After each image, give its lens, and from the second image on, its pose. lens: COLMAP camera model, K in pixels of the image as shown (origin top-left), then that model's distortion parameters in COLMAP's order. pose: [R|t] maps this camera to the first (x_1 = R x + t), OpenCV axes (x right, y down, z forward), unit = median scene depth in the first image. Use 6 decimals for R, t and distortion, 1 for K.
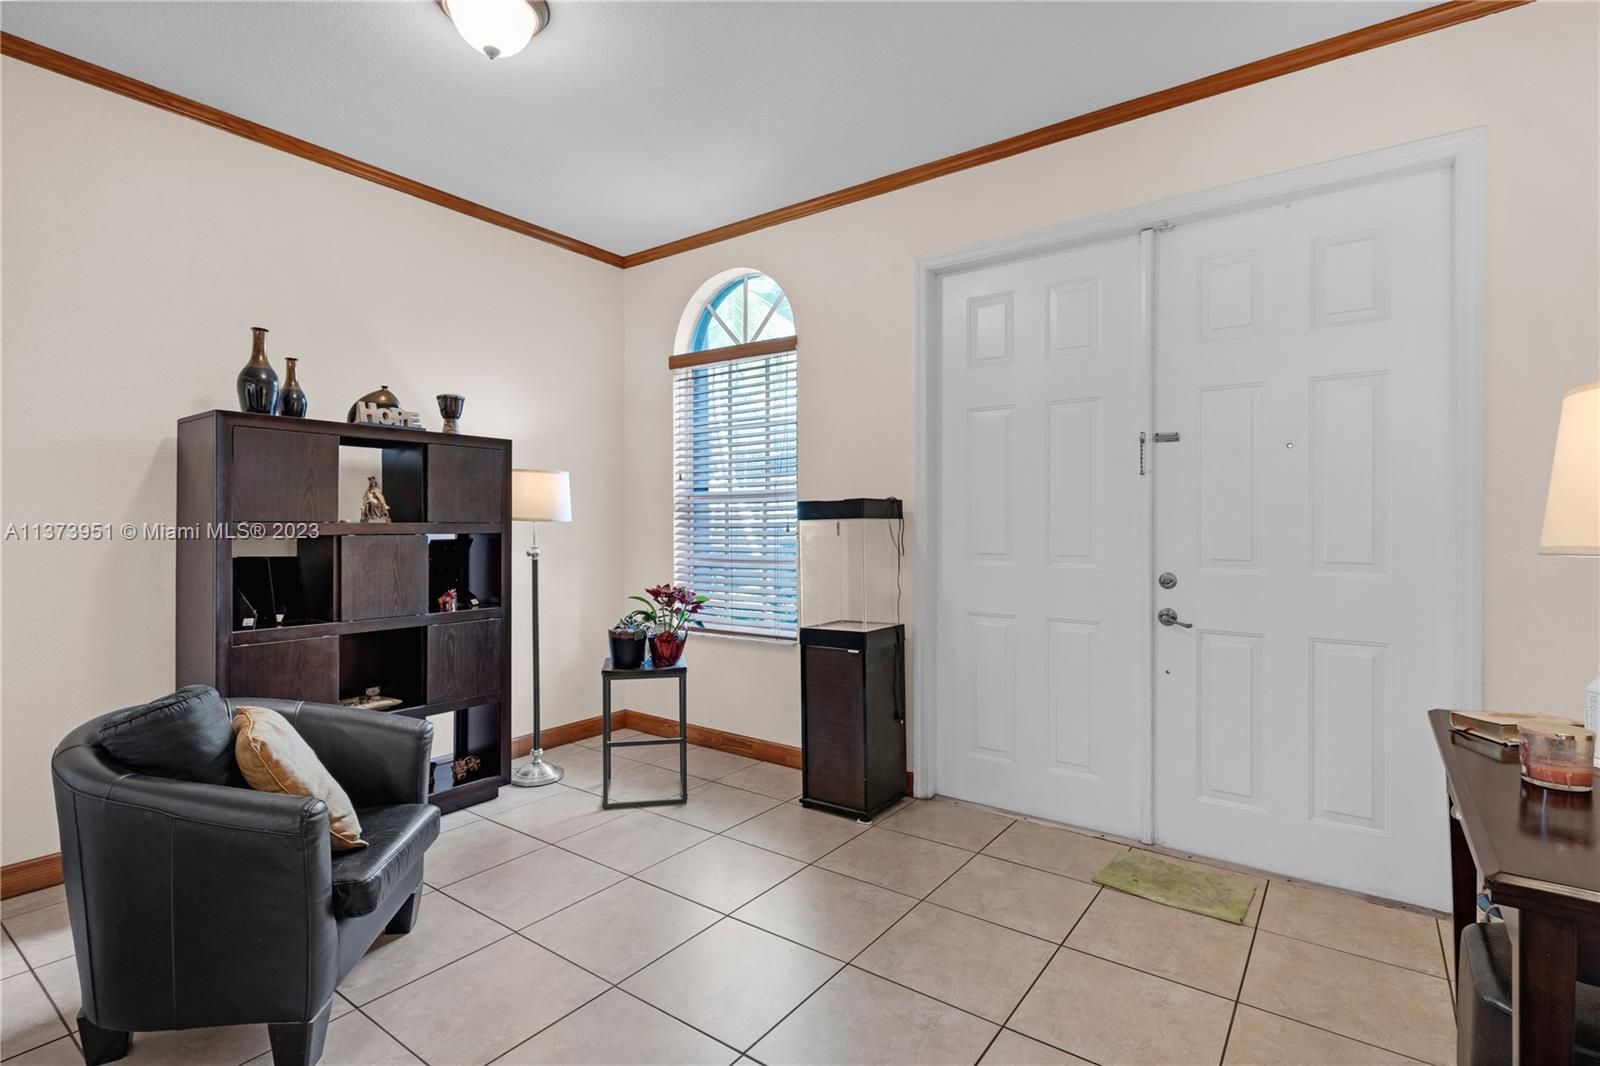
lens RADIAL K [[764.6, 0, 800.0], [0, 764.6, 533.0], [0, 0, 1]] dist [-0.002254, -0.000318]
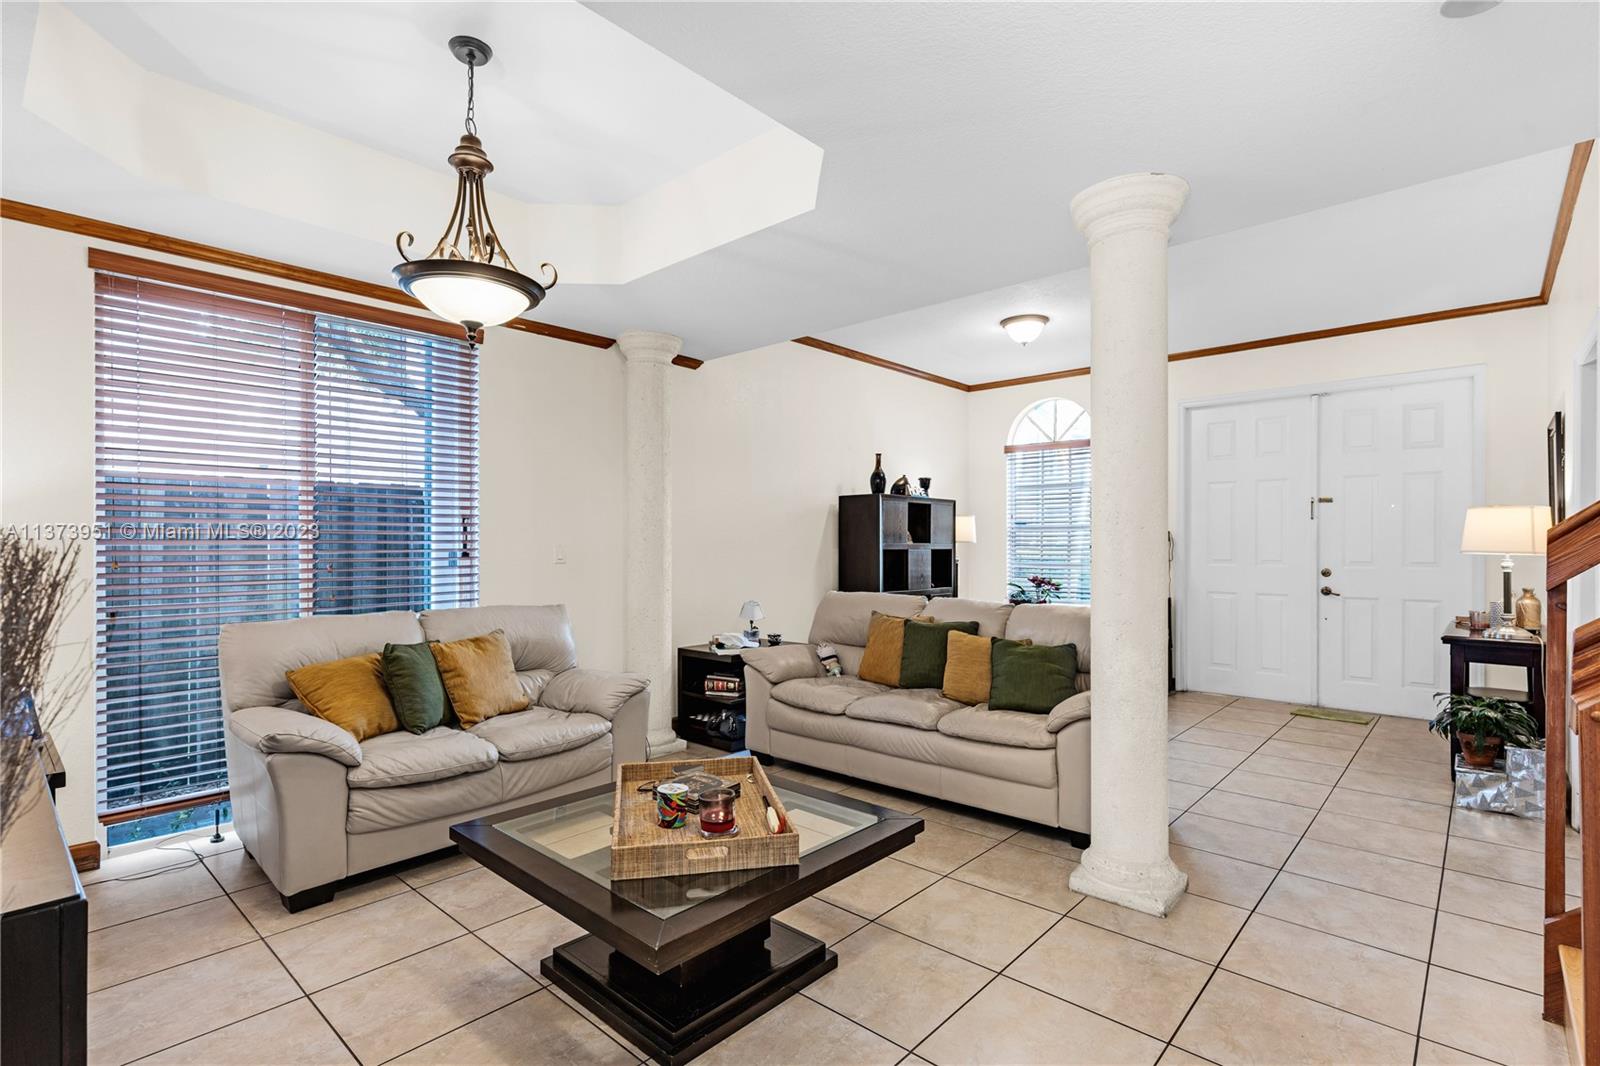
lens RADIAL K [[757.7, 0, 798.8], [0, 757.7, 554.7], [0, 0, 1]] dist [-0.001346, -0.000418]
pose [[0.994483, -0.000740, -0.104894, -0.670493], [0.001157, 0.999992, 0.003918, 0.006657], [0.104890, -0.004018, 0.994476, -1.091891]]
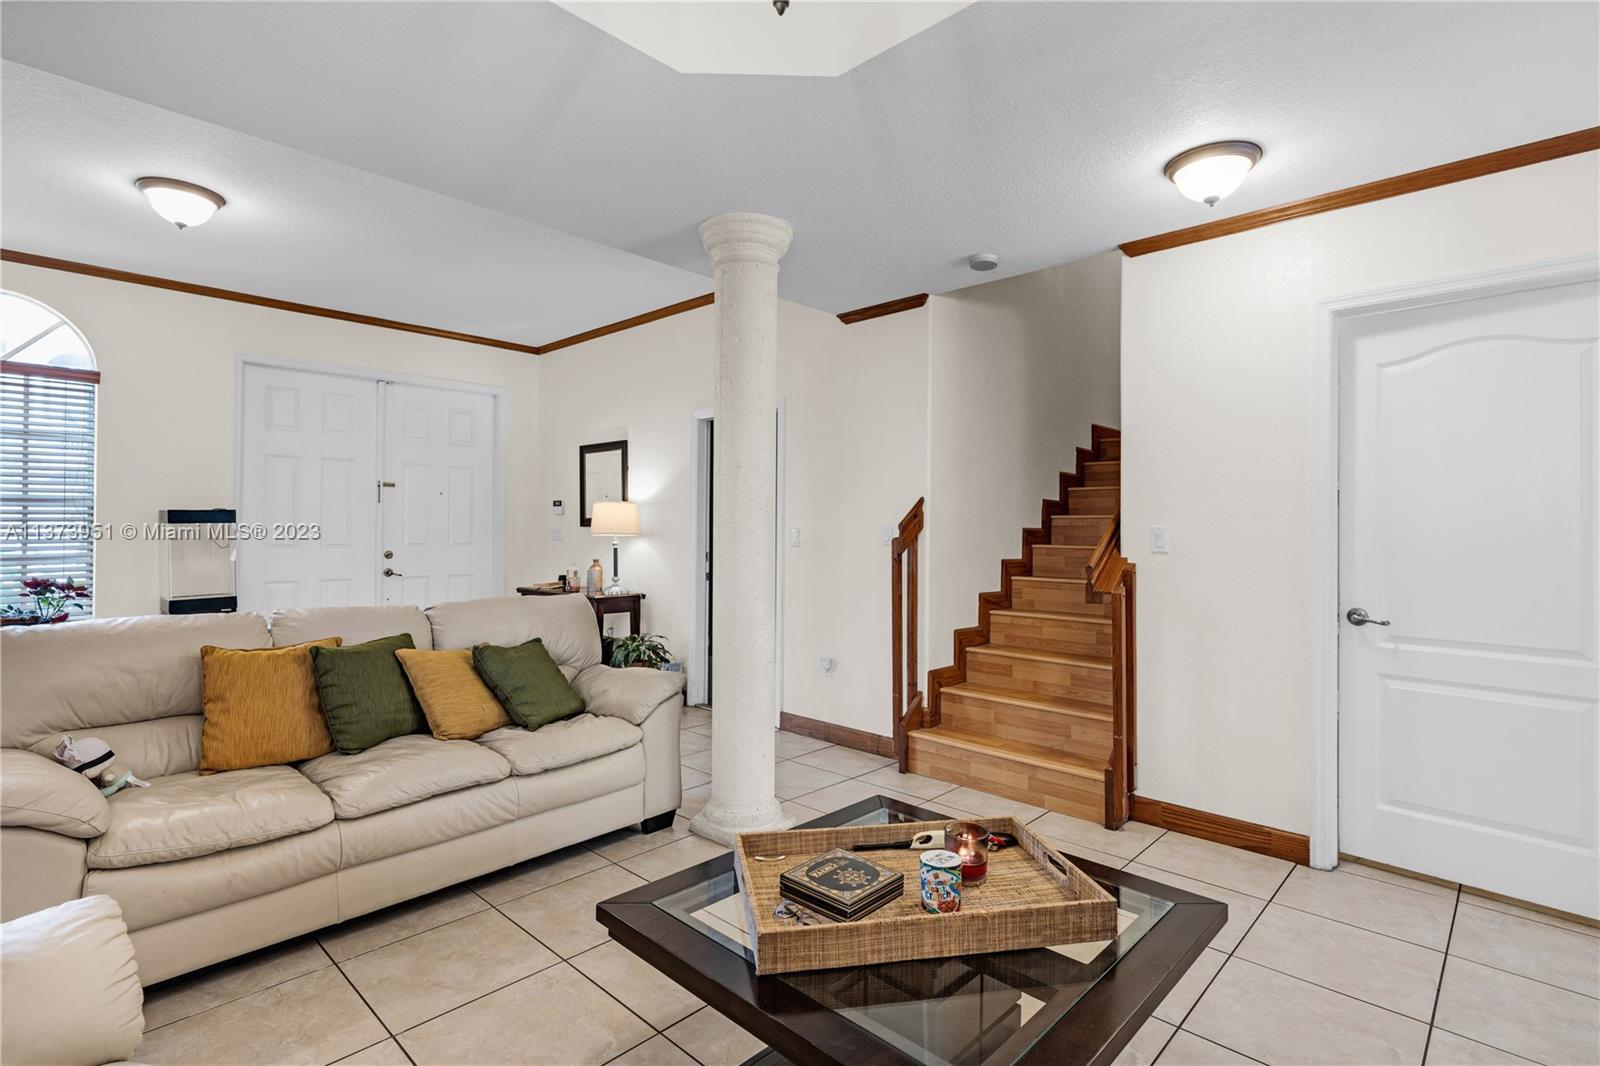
lens RADIAL K [[772.2, 0, 794.3], [0, 772.2, 525.5], [0, 0, 1]] dist [0.003583, 0.000522]
pose [[0.139448, 0.003318, 0.990224, -1.419323], [0.004292, 0.999983, -0.003955, -0.002780], [-0.990220, 0.004802, 0.139431, -0.367153]]
